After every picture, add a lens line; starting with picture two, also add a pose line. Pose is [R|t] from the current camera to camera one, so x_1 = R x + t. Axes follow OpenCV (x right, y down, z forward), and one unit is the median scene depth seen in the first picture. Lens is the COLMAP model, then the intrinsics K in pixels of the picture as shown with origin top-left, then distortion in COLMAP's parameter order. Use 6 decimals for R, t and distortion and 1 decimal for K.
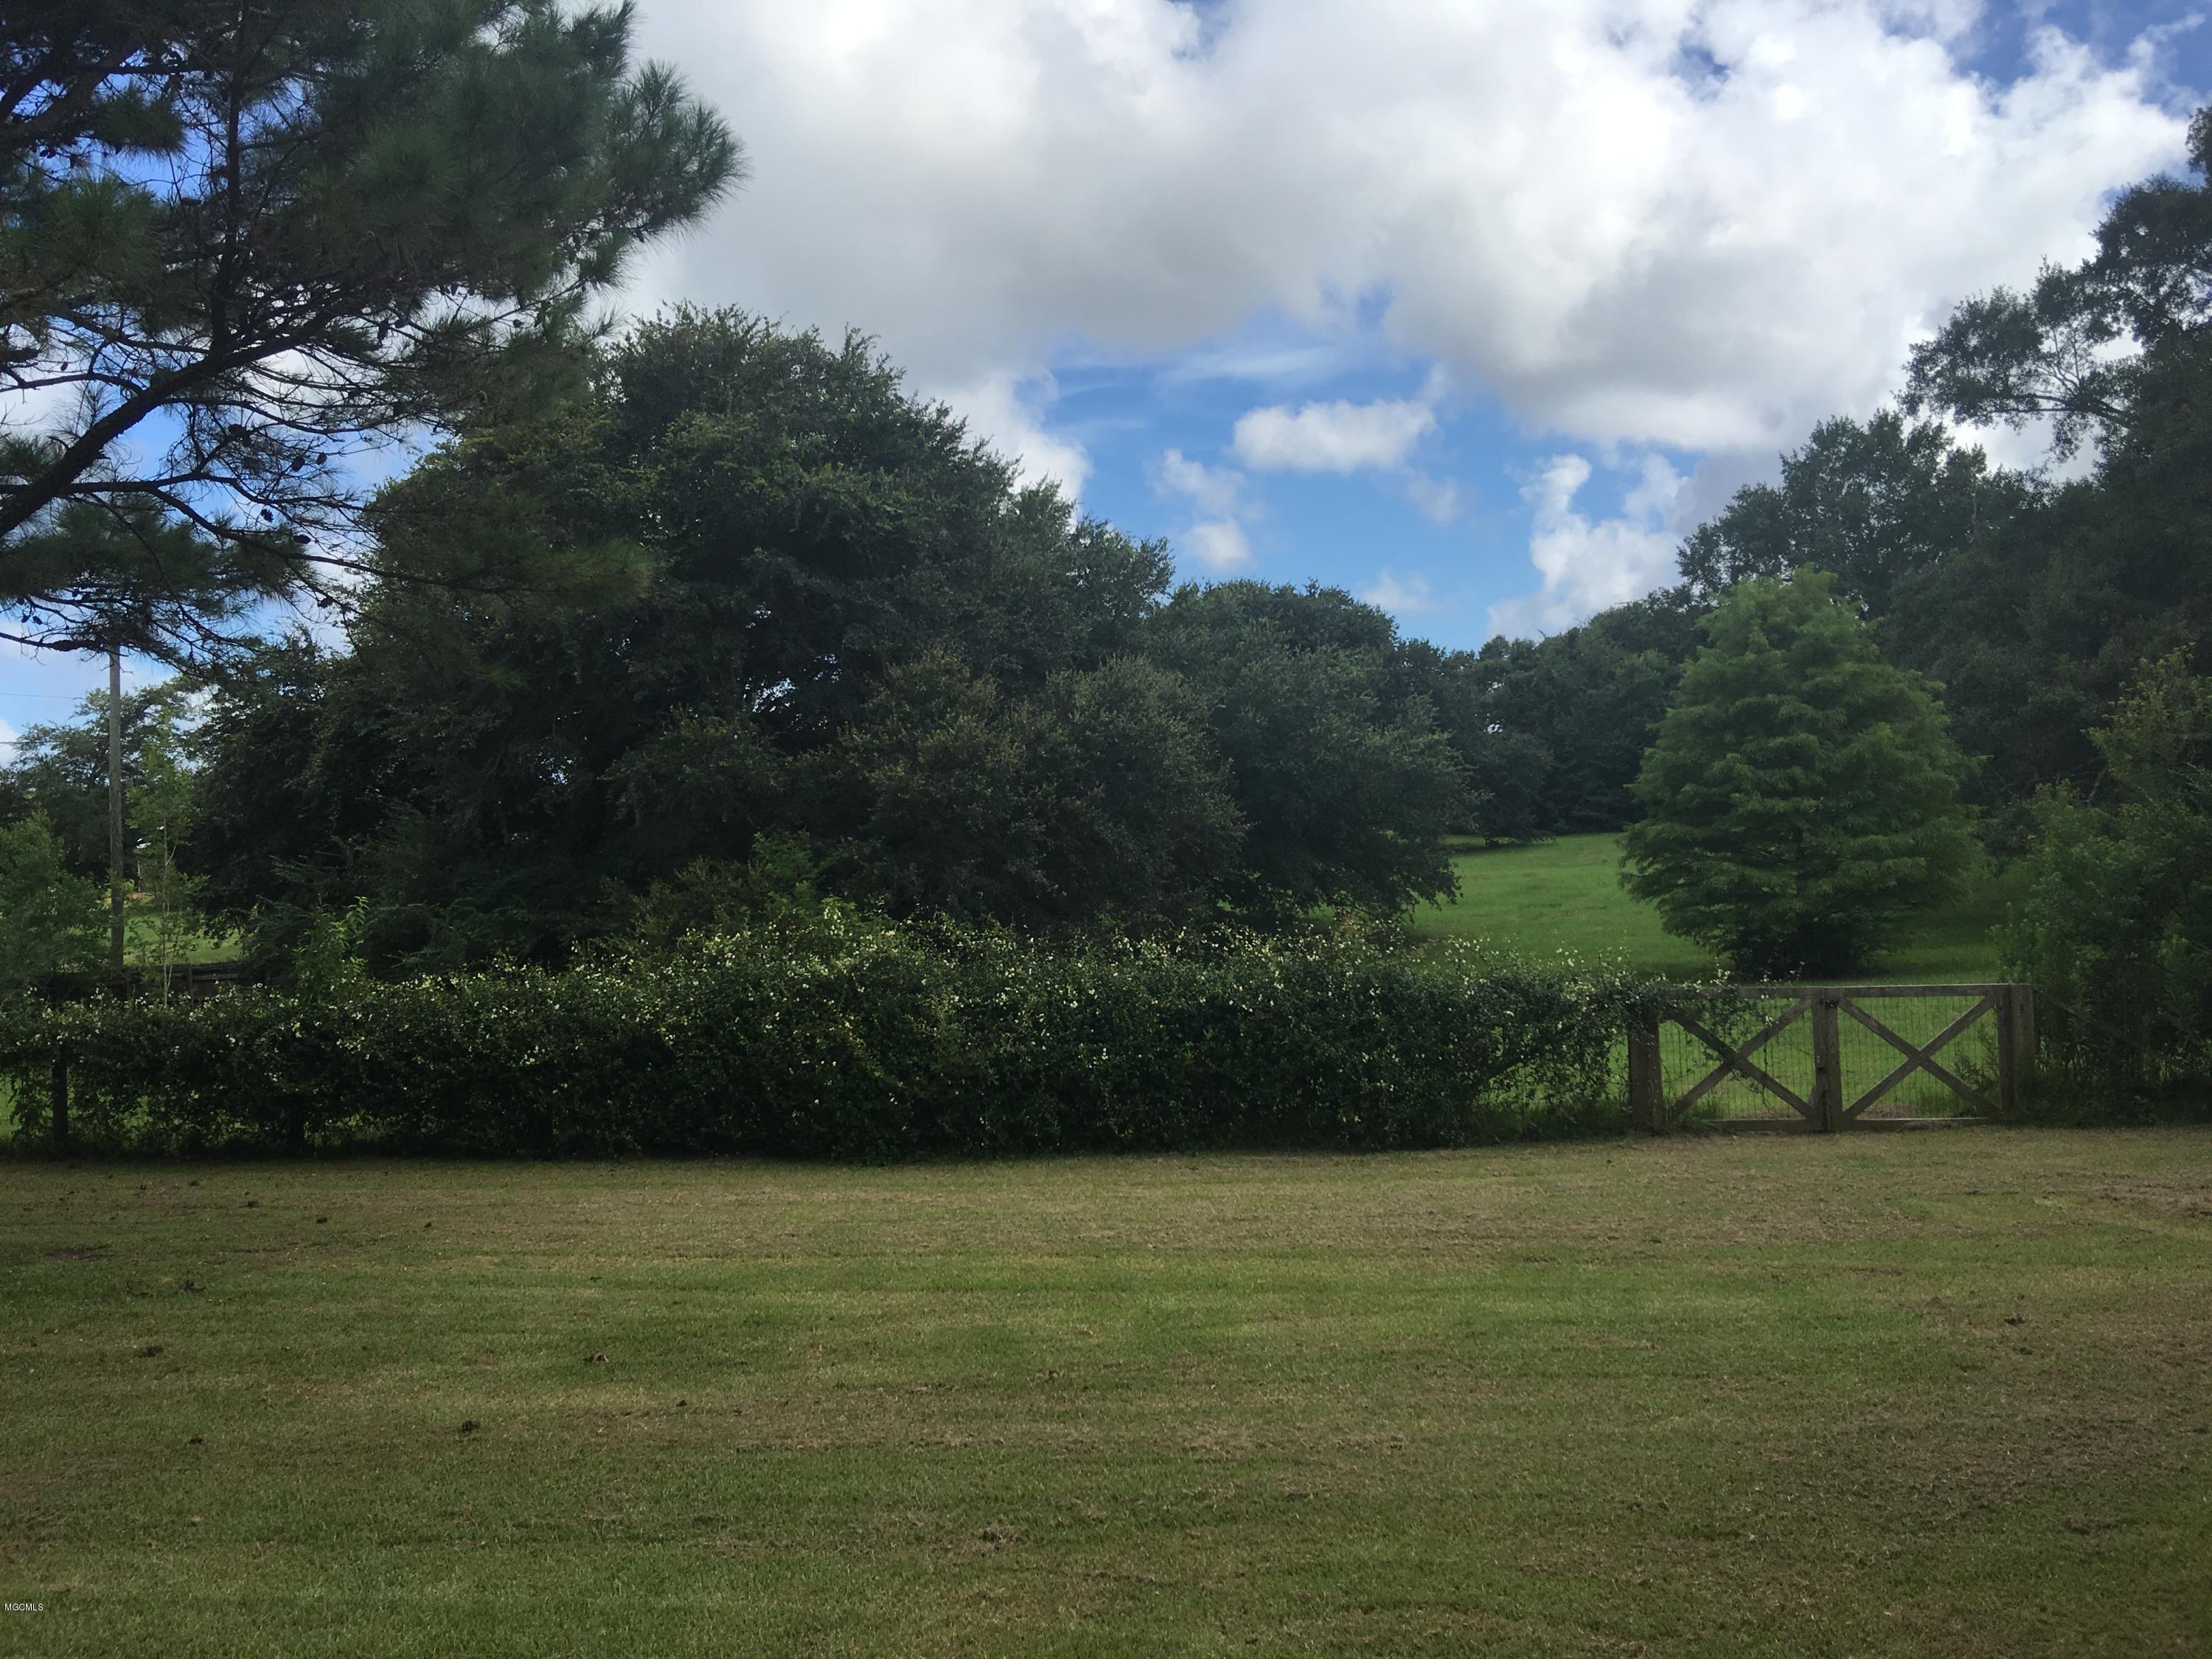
lens RADIAL K [[1836.4, 0, 1106.0], [0, 1836.4, 829.5], [0, 0, 1]] dist [0.007117, -0.000783]
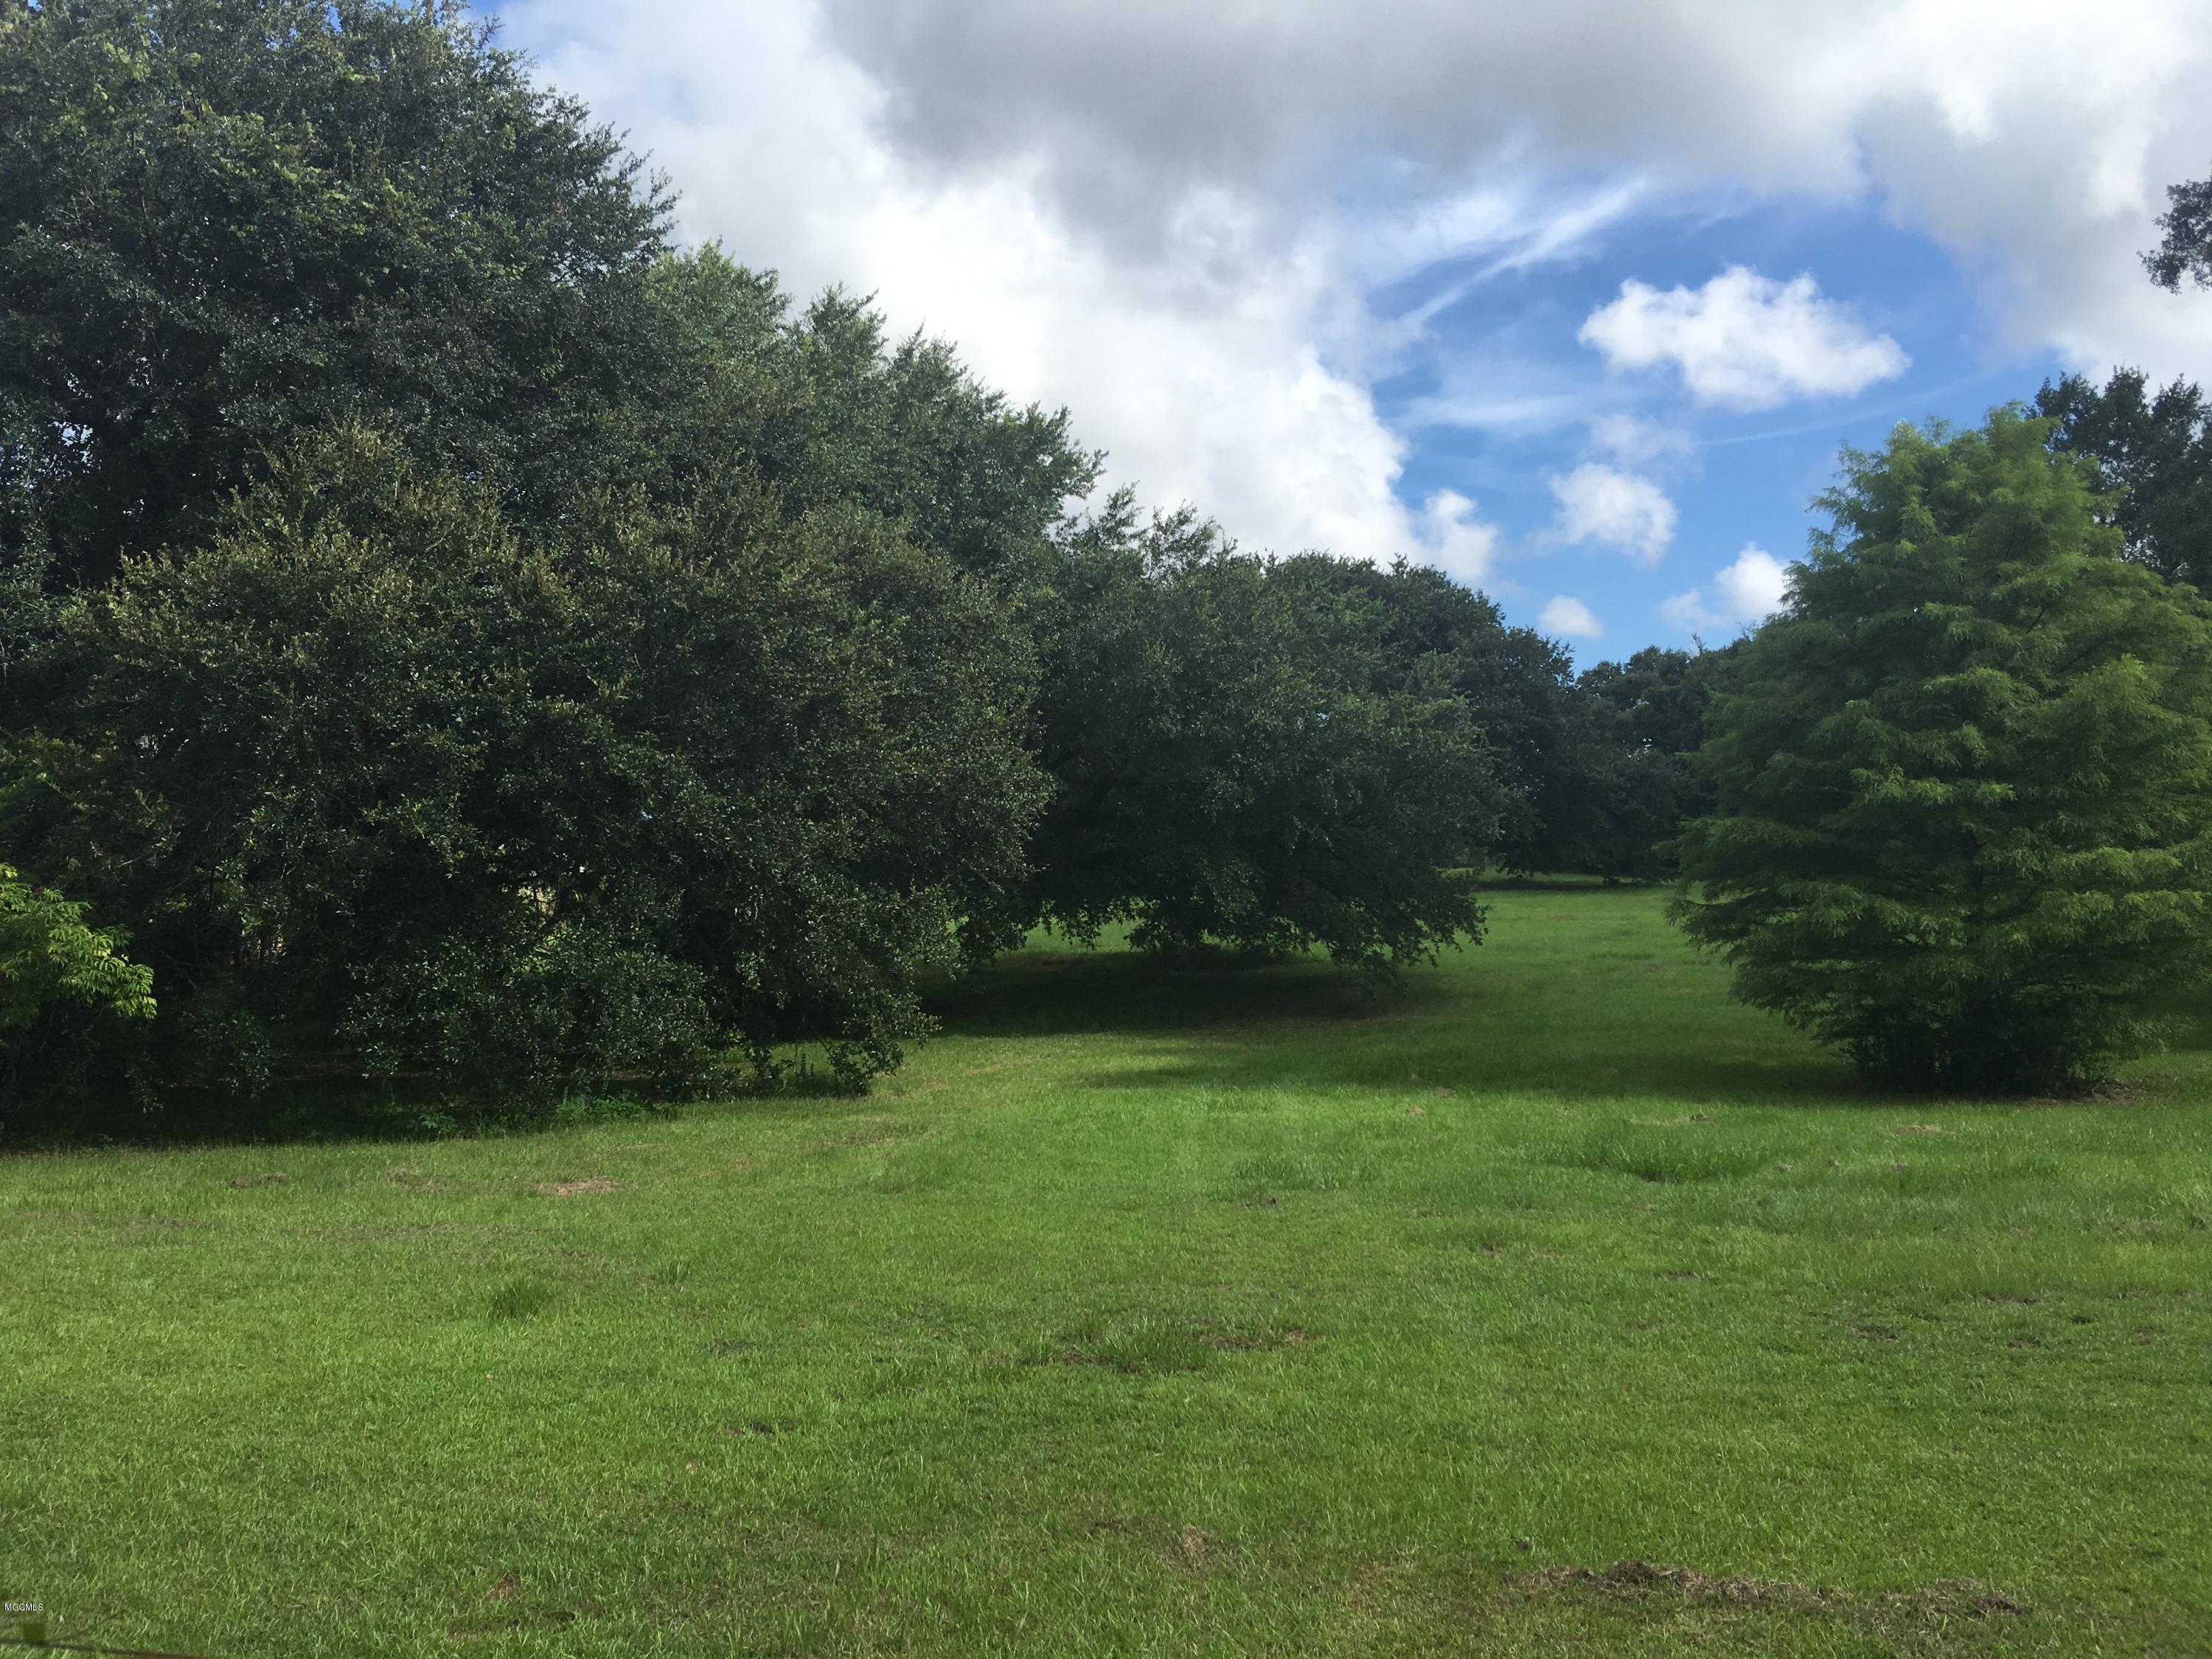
lens RADIAL K [[1836.4, 0, 1106.0], [0, 1836.4, 829.5], [0, 0, 1]] dist [0.007117, -0.000783]
pose [[0.994450, 0.040789, -0.096981, 0.158028], [-0.042672, 0.998937, -0.017422, 0.019523], [0.096167, 0.021464, 0.995134, 0.387248]]
